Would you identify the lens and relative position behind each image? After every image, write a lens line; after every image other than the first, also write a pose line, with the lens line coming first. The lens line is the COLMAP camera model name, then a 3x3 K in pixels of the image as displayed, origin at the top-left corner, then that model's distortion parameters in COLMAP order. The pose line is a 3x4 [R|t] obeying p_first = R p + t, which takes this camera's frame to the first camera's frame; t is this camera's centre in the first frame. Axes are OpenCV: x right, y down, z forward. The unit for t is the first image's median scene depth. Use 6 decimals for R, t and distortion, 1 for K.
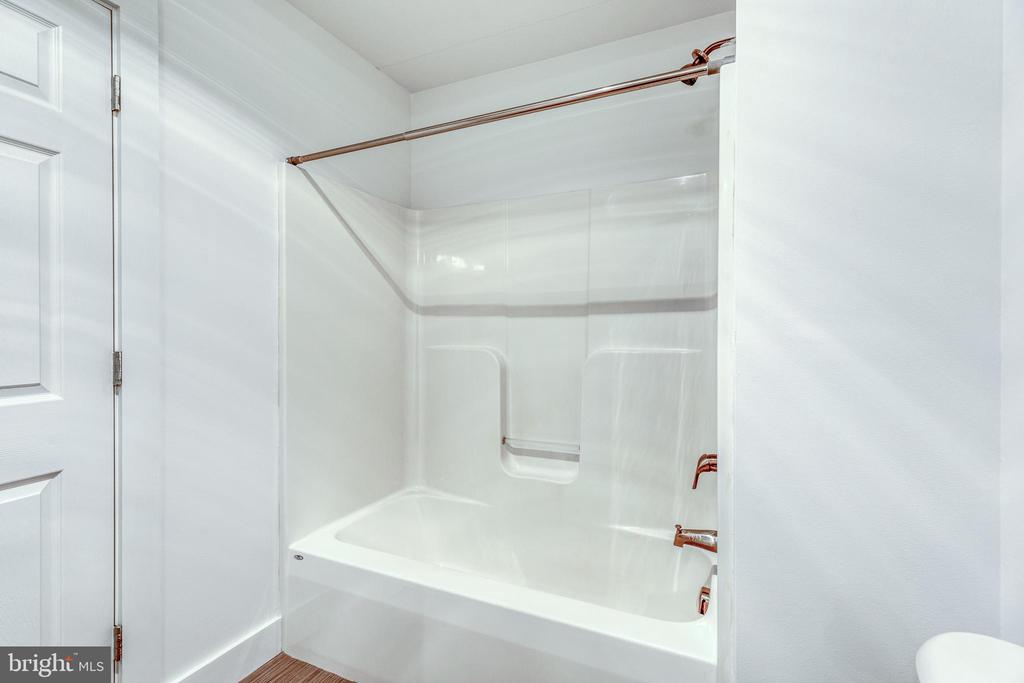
lens RADIAL K [[458.1, 0, 510.8], [0, 458.1, 337.1], [0, 0, 1]] dist [0.007557, 0.000034]
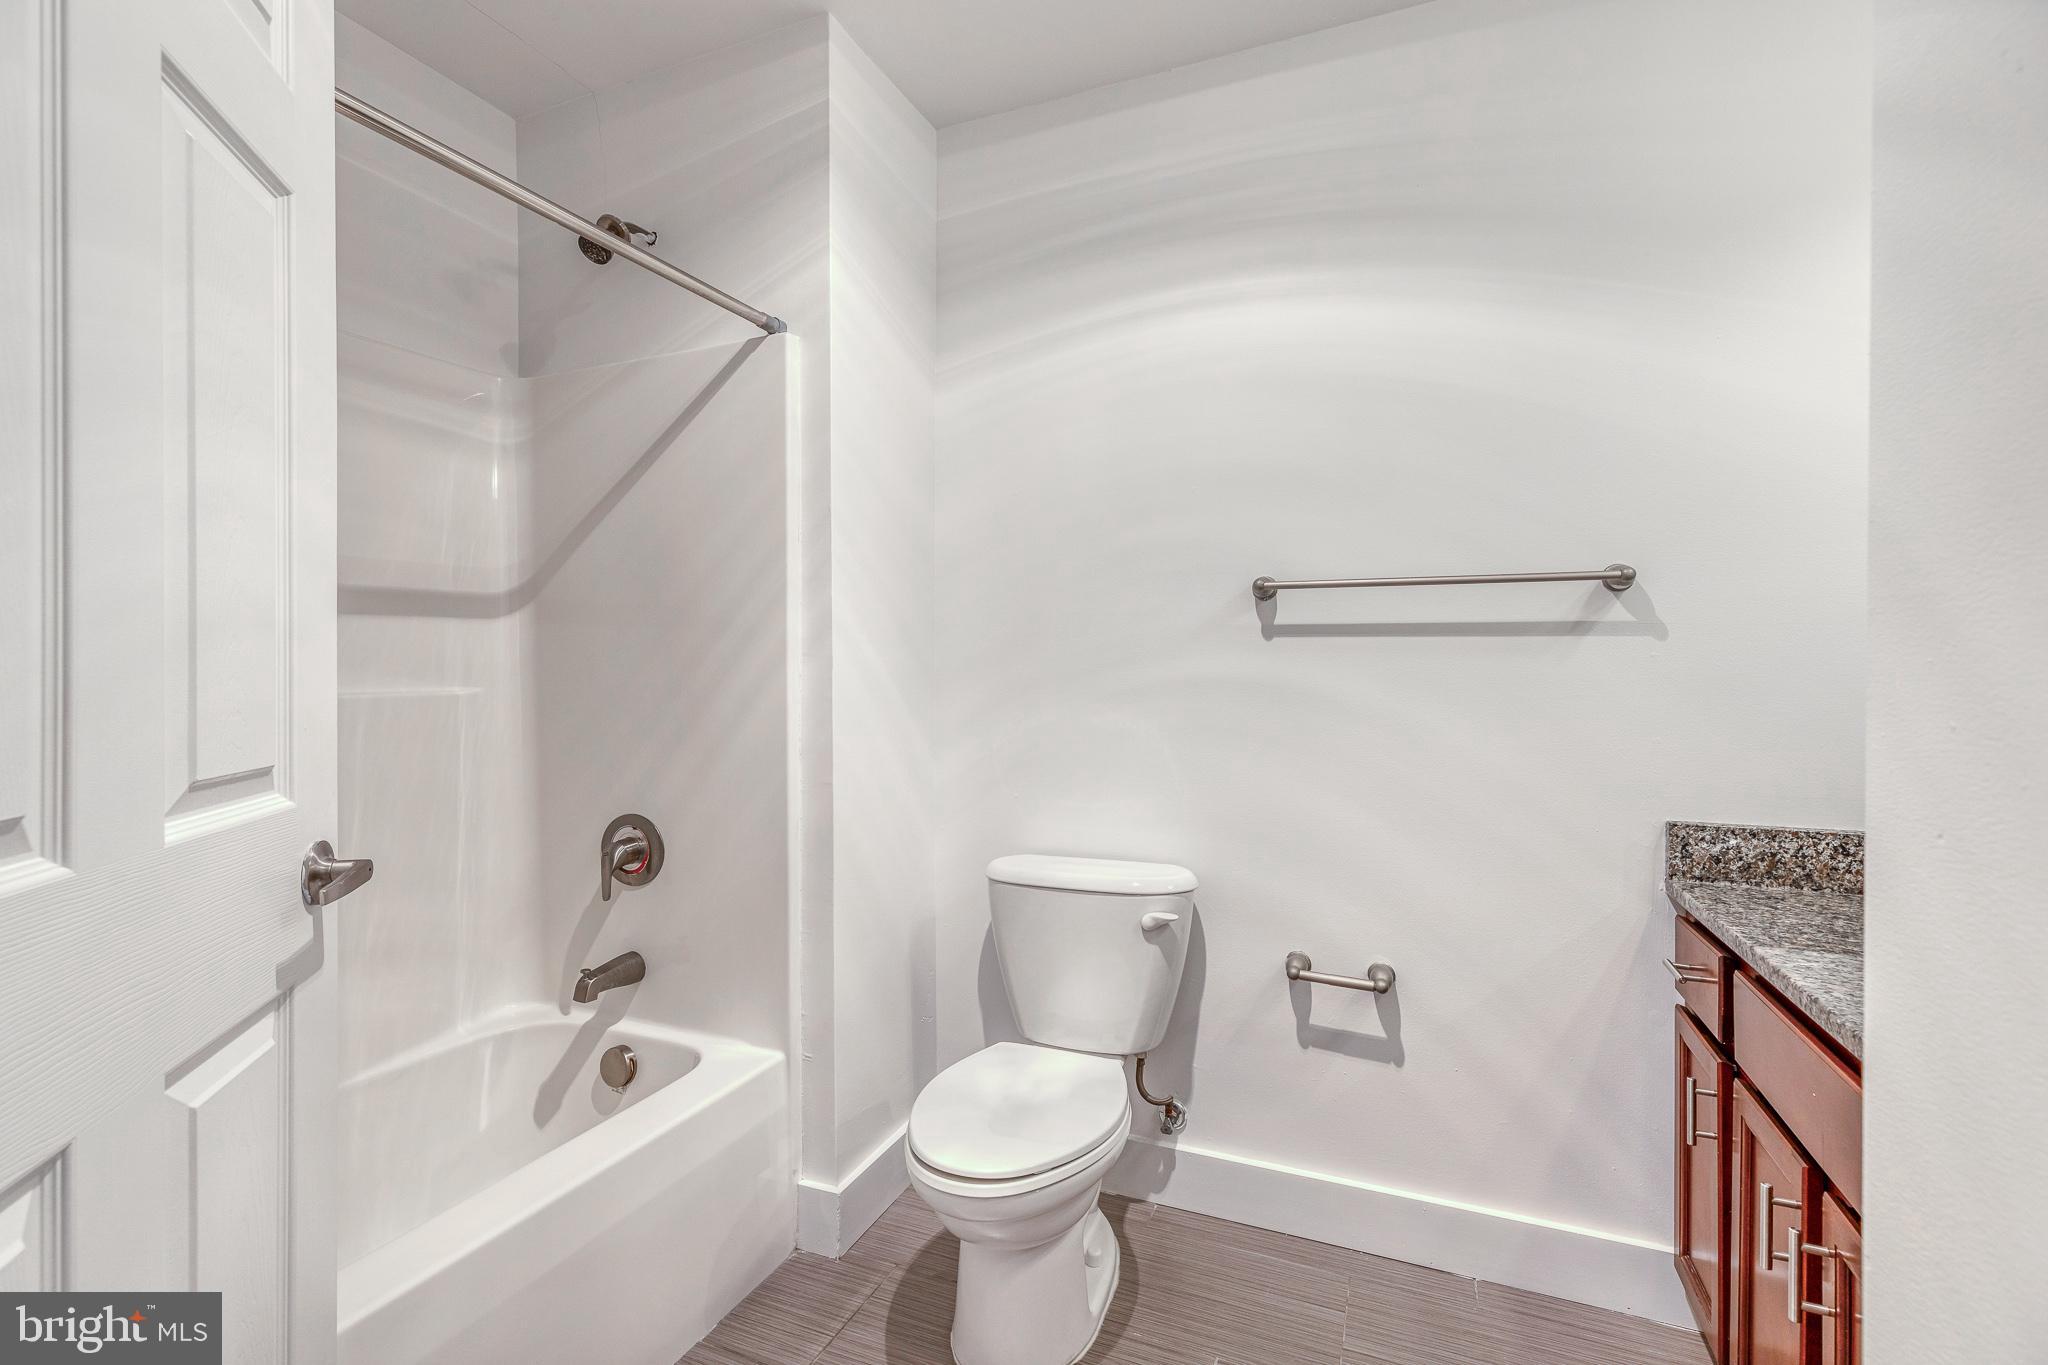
lens RADIAL K [[916.1, 0, 1021.6], [0, 916.1, 673.8], [0, 0, 1]] dist [0.007557, 0.000034]
pose [[-0.021036, -0.006125, 0.999760, -0.722804], [0.015586, 0.999858, 0.006454, 0.013738], [-0.999657, 0.015718, -0.020938, 0.359013]]
